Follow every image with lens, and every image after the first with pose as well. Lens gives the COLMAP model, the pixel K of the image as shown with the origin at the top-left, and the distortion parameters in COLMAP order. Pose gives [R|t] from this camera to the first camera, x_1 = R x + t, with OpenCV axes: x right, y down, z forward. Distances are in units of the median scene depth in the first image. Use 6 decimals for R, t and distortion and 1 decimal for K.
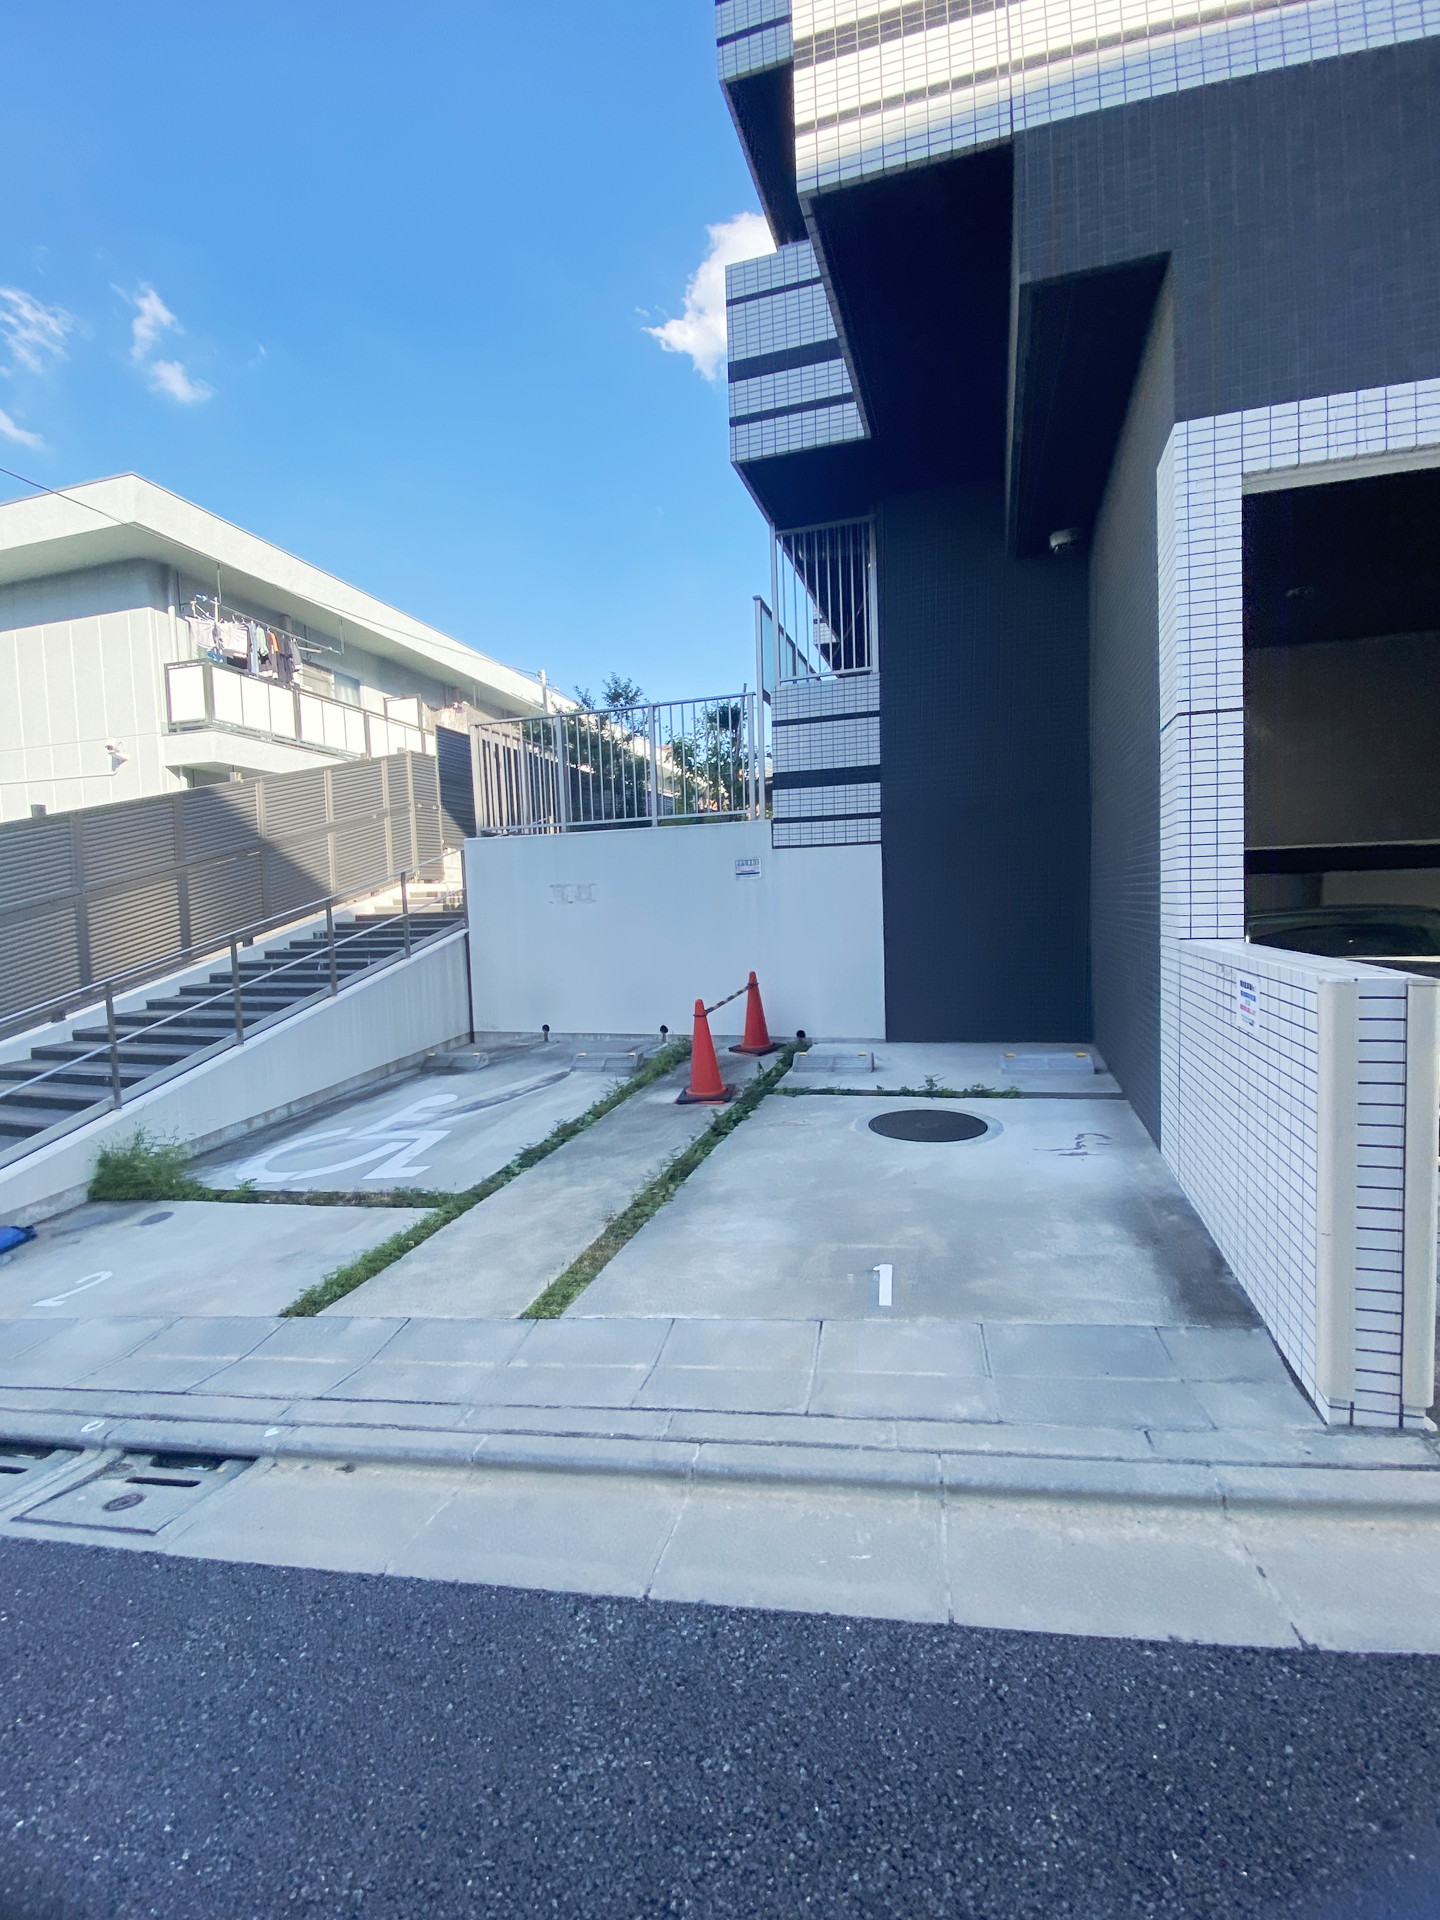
lens RADIAL K [[831.1, 0, 712.2], [0, 831.1, 964.9], [0, 0, 1]] dist [-0.001032, -0.000197]
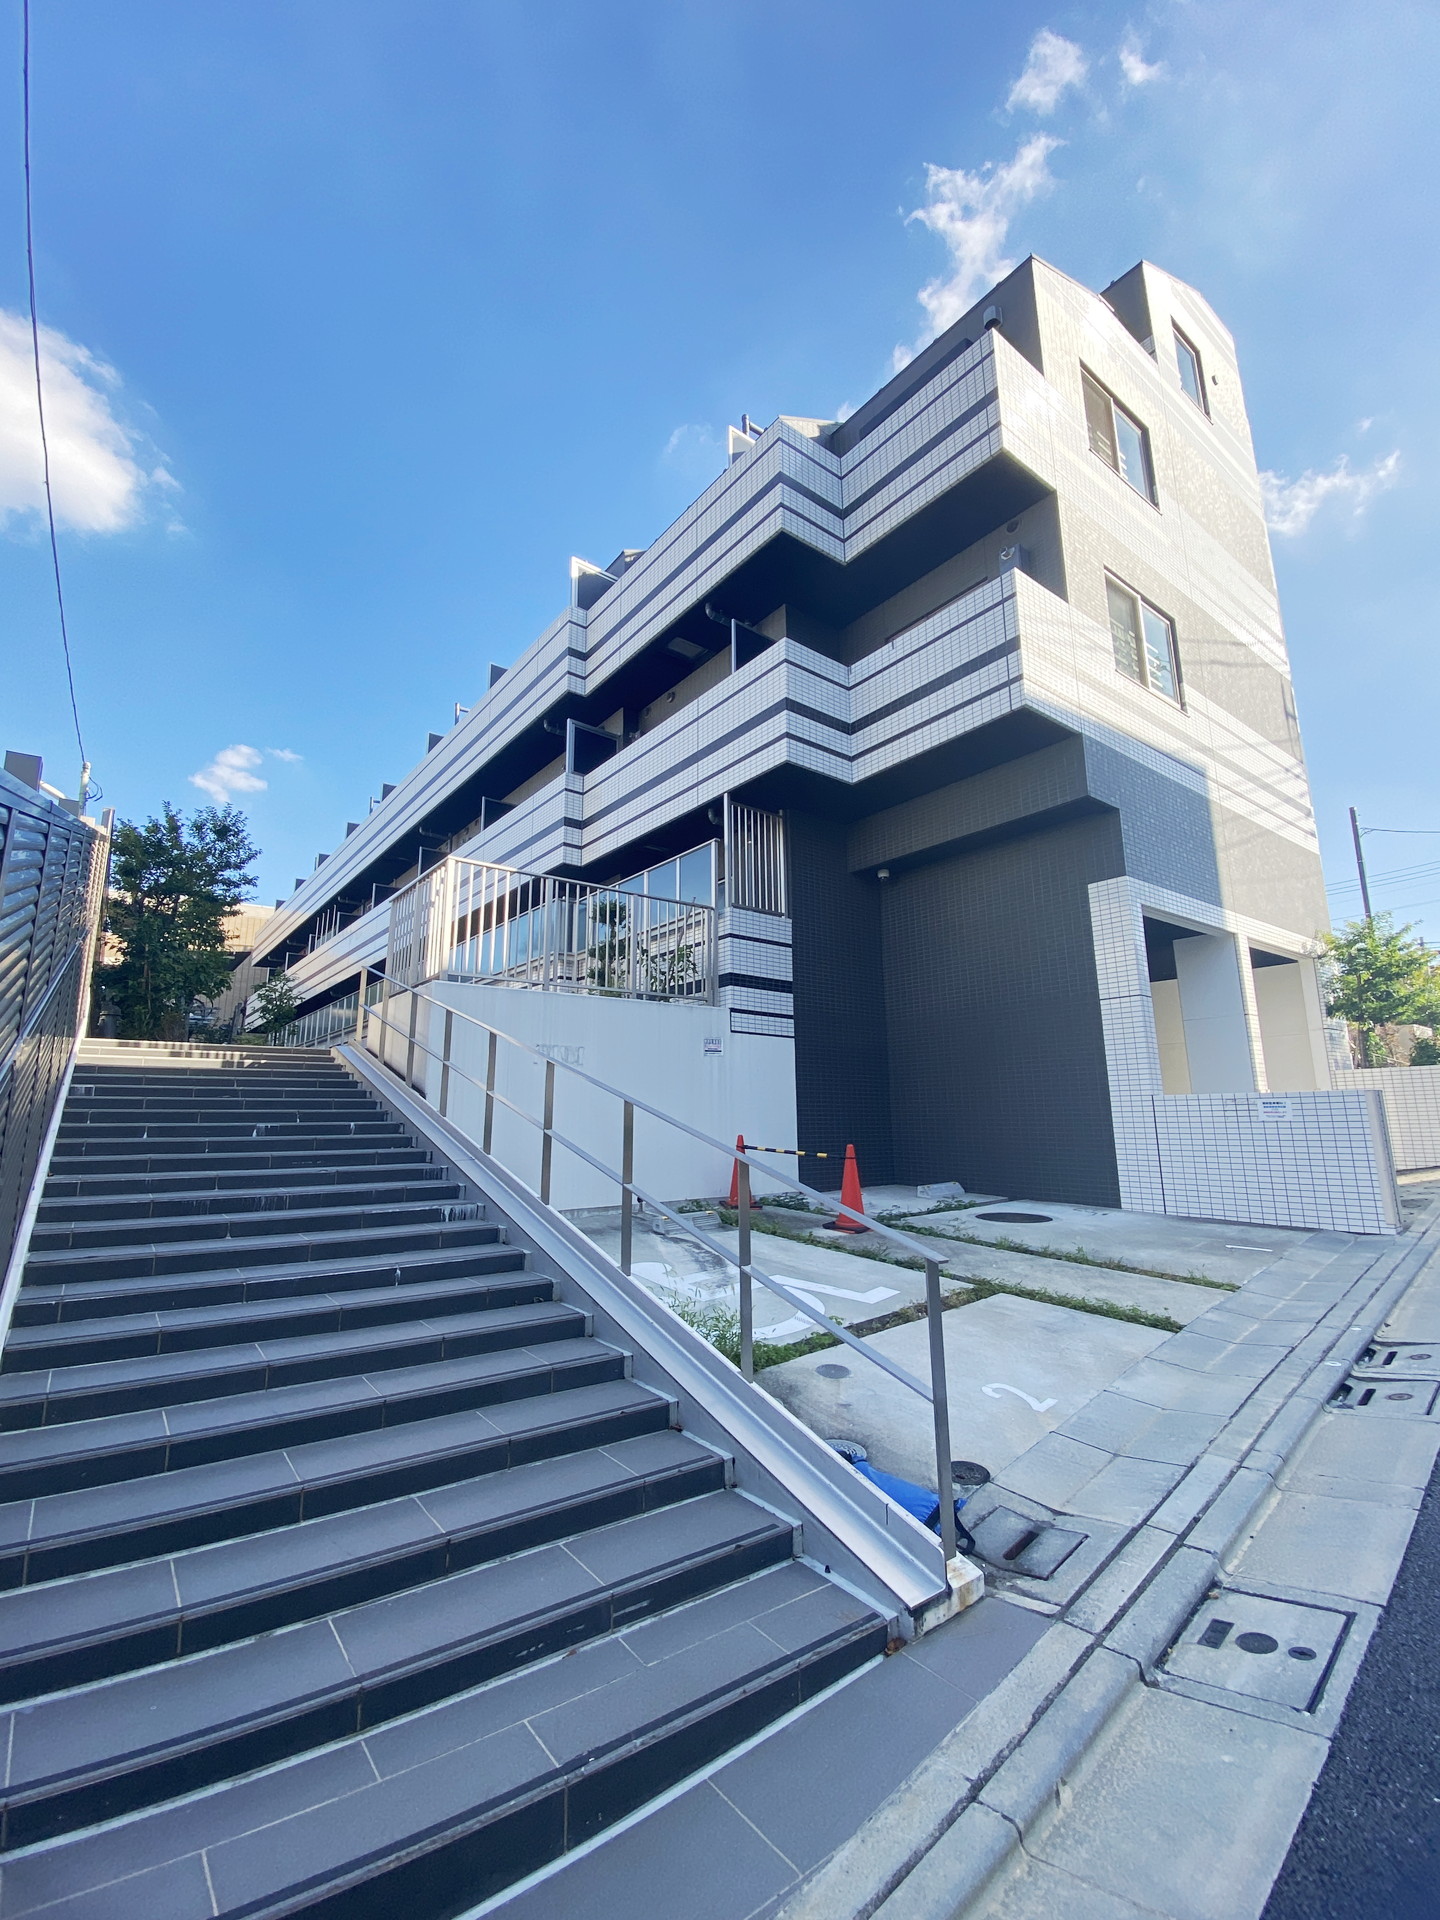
lens RADIAL K [[831.1, 0, 706.1], [0, 831.1, 957.6], [0, 0, 1]] dist [-0.001032, -0.000197]
pose [[0.568164, 0.190705, 0.800513, -0.974652], [0.049806, 0.963025, -0.264769, 0.076876], [-0.821407, 0.190303, 0.537657, 0.369439]]
